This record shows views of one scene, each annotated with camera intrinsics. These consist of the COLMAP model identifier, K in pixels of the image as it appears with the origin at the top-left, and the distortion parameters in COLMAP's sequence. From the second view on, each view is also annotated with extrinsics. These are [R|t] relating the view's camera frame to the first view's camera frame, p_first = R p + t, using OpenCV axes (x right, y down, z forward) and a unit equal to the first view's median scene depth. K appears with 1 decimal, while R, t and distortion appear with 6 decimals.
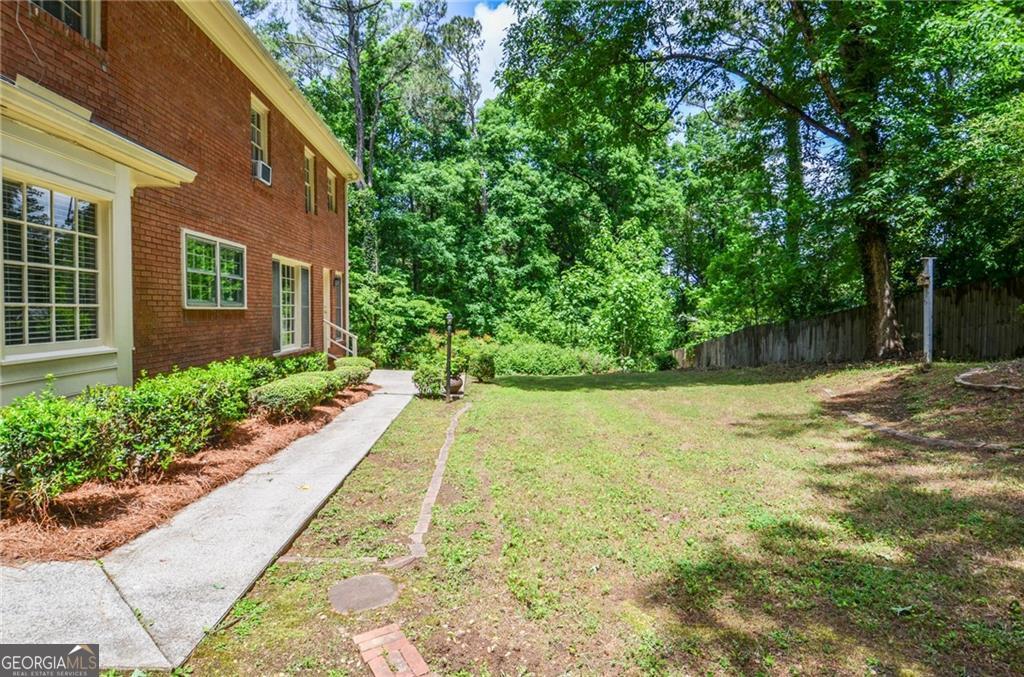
lens RADIAL K [[546.8, 0, 517.7], [0, 546.8, 332.3], [0, 0, 1]] dist [0.039476, -0.051535]
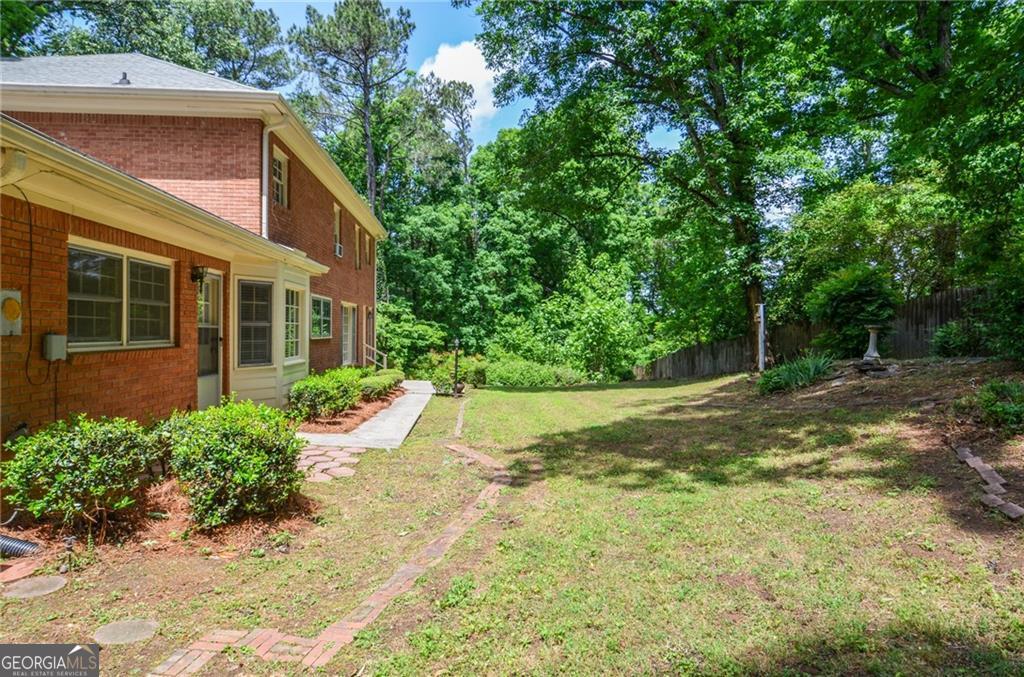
lens RADIAL K [[546.8, 0, 517.7], [0, 546.8, 332.3], [0, 0, 1]] dist [0.039476, -0.051535]
pose [[0.999811, -0.001313, 0.019377, 0.004669], [0.001994, 0.999379, -0.035191, -0.000186], [-0.019319, 0.035223, 0.999193, -0.158884]]
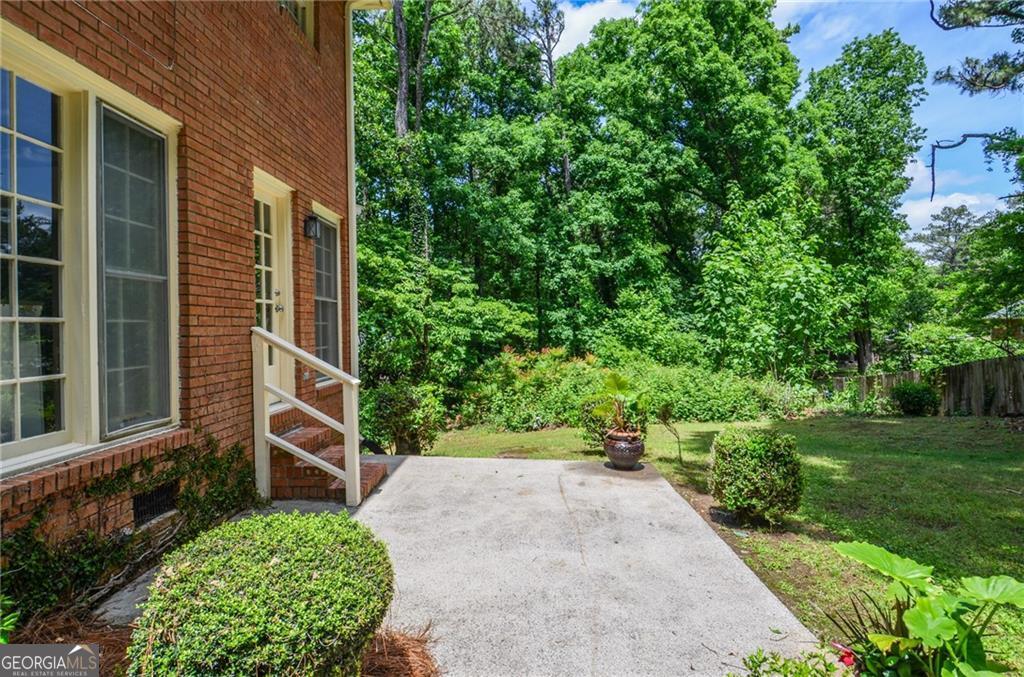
lens RADIAL K [[546.8, 0, 517.7], [0, 546.8, 332.3], [0, 0, 1]] dist [0.039476, -0.051535]
pose [[0.995487, -0.017080, -0.093344, -0.069123], [0.014630, 0.999532, -0.026872, -0.003946], [0.093759, 0.025385, 0.995271, 0.278718]]
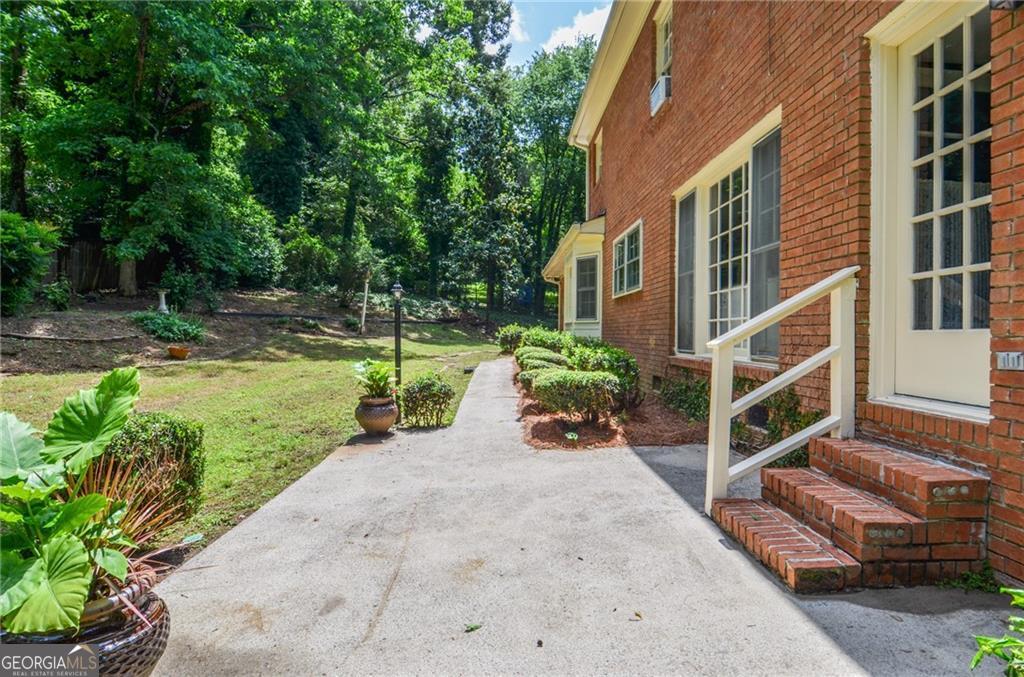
lens RADIAL K [[546.8, 0, 517.7], [0, 546.8, 332.3], [0, 0, 1]] dist [0.039476, -0.051535]
pose [[-0.998470, -0.018340, 0.052169, -0.091114], [-0.016418, 0.999180, 0.037018, -0.001165], [-0.052806, 0.036105, -0.997952, 0.494399]]
